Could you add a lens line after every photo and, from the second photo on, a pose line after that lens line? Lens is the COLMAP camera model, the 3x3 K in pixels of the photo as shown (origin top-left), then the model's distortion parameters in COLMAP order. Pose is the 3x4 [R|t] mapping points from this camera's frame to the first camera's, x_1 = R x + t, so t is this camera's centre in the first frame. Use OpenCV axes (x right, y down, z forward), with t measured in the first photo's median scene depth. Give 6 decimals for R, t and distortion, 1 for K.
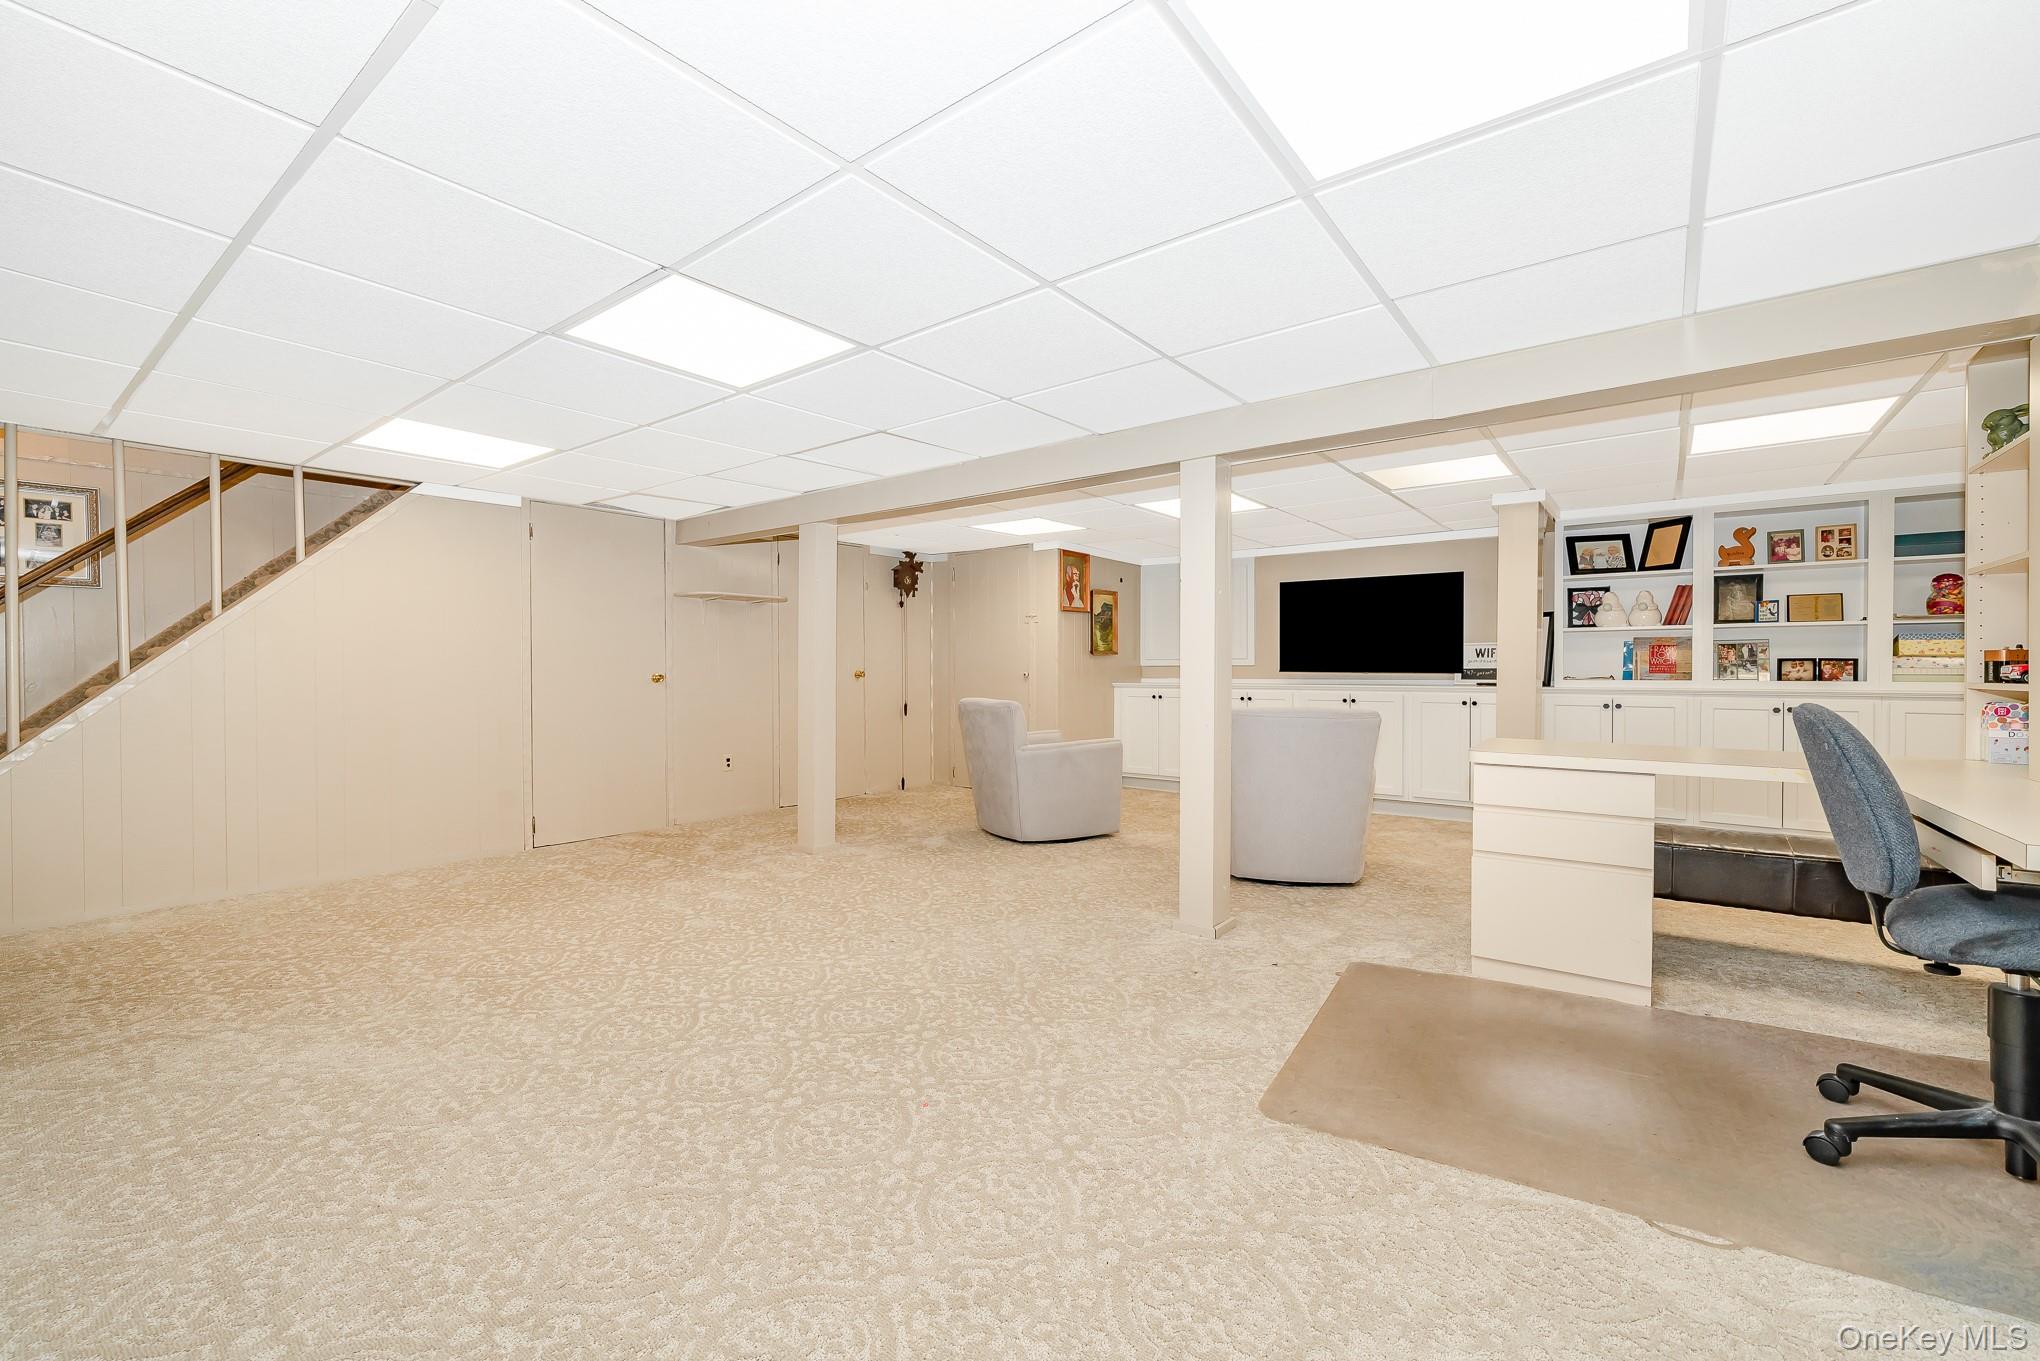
lens RADIAL K [[843.4, 0, 1021.9], [0, 843.4, 681.7], [0, 0, 1]] dist [-0.002987, -0.000321]
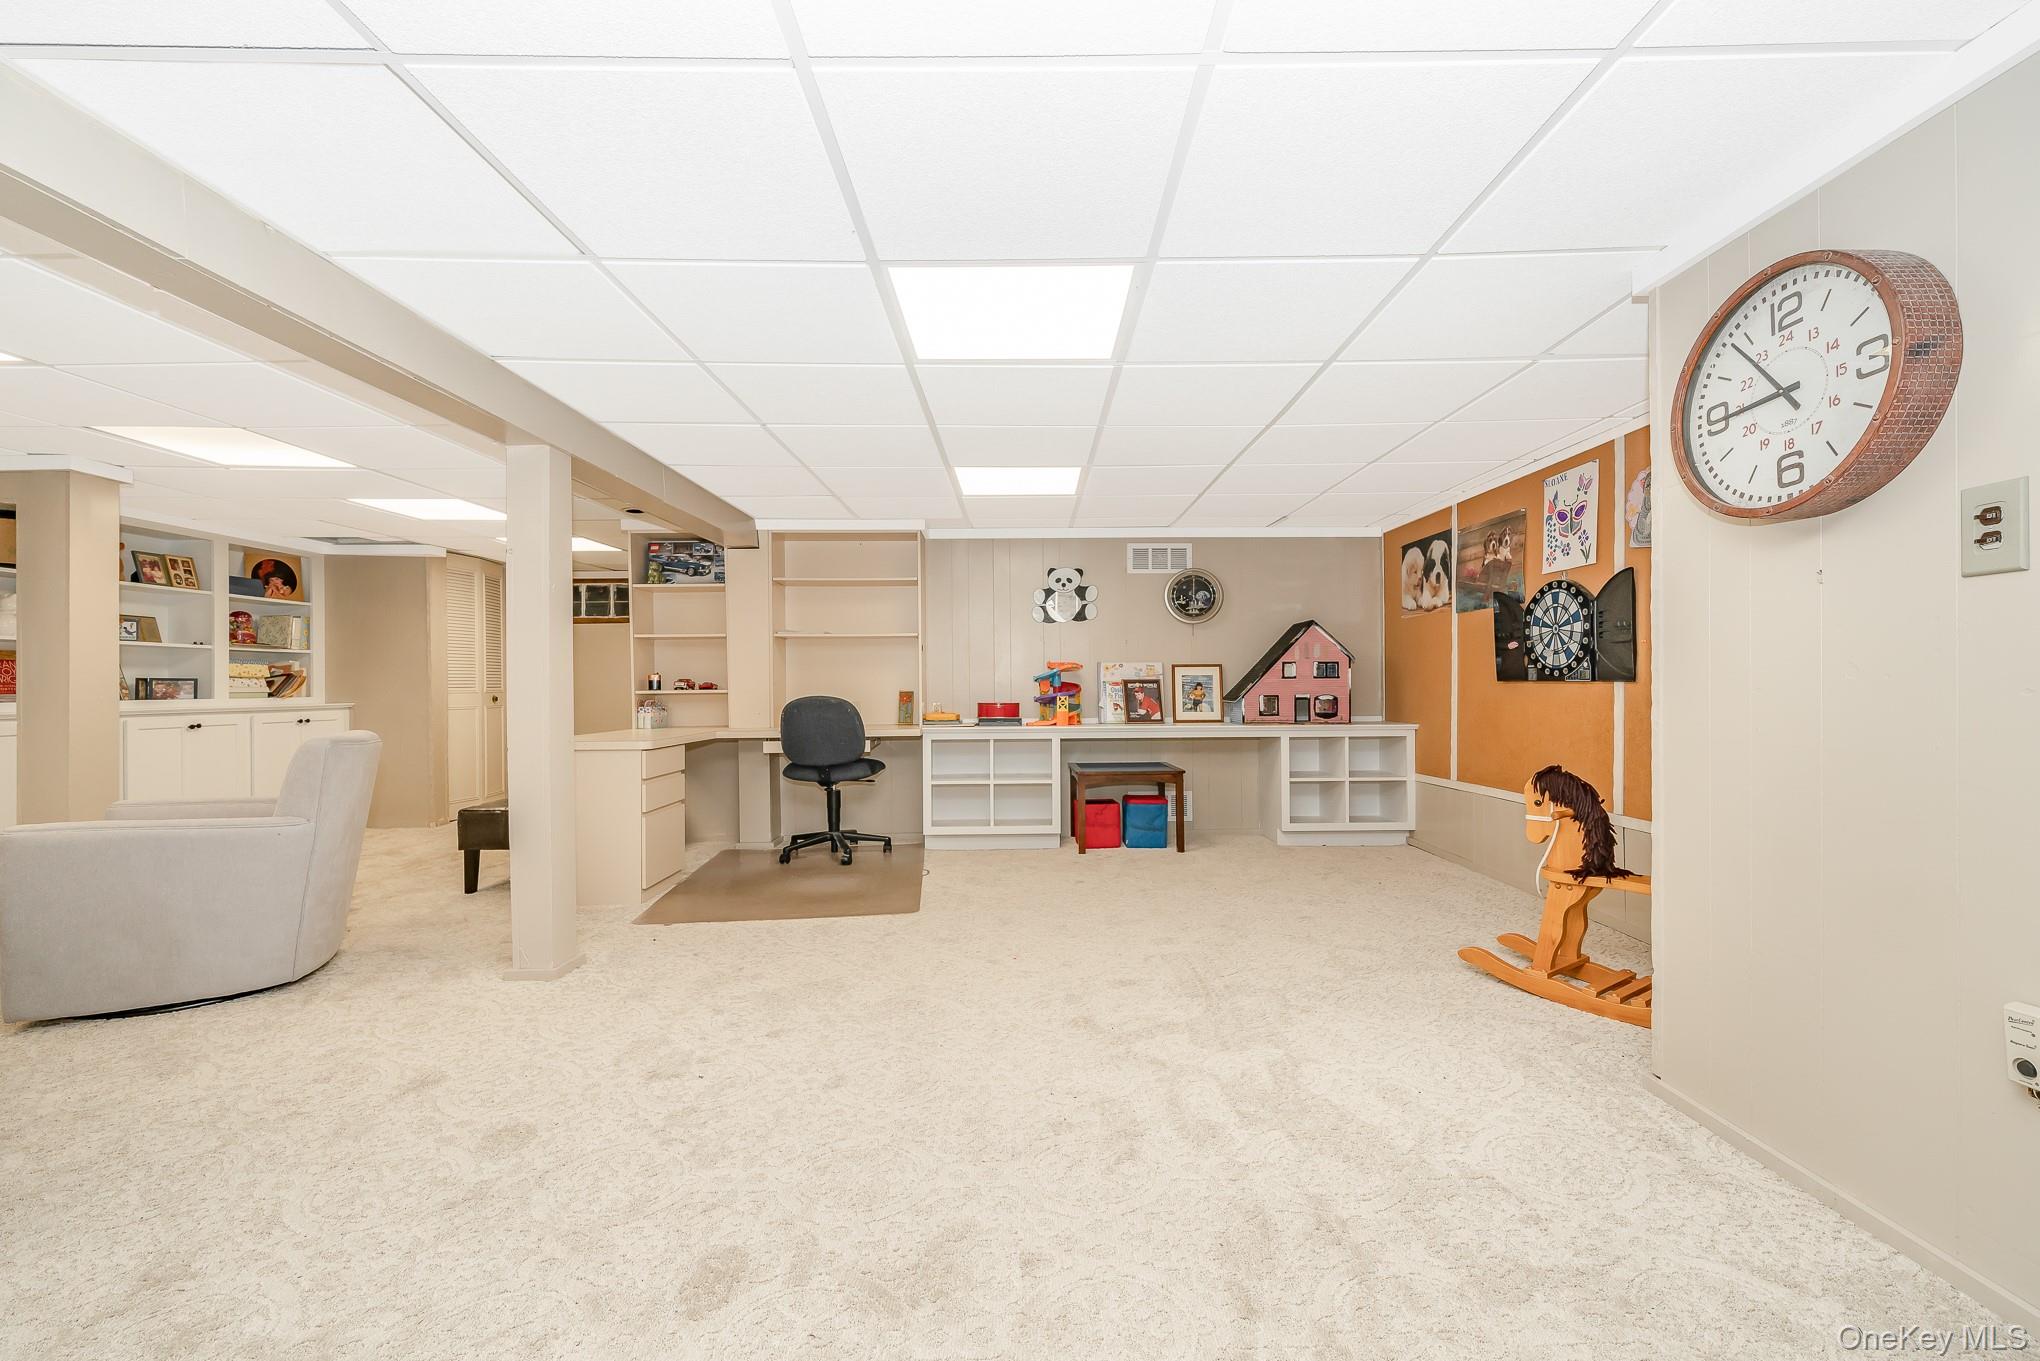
lens RADIAL K [[843.4, 0, 1024.9], [0, 843.4, 688.7], [0, 0, 1]] dist [-0.002987, -0.000321]
pose [[-0.612579, 0.003627, 0.790401, -0.557560], [0.013134, 0.999898, 0.005591, -0.005824], [-0.790300, 0.013806, -0.612564, 0.791689]]
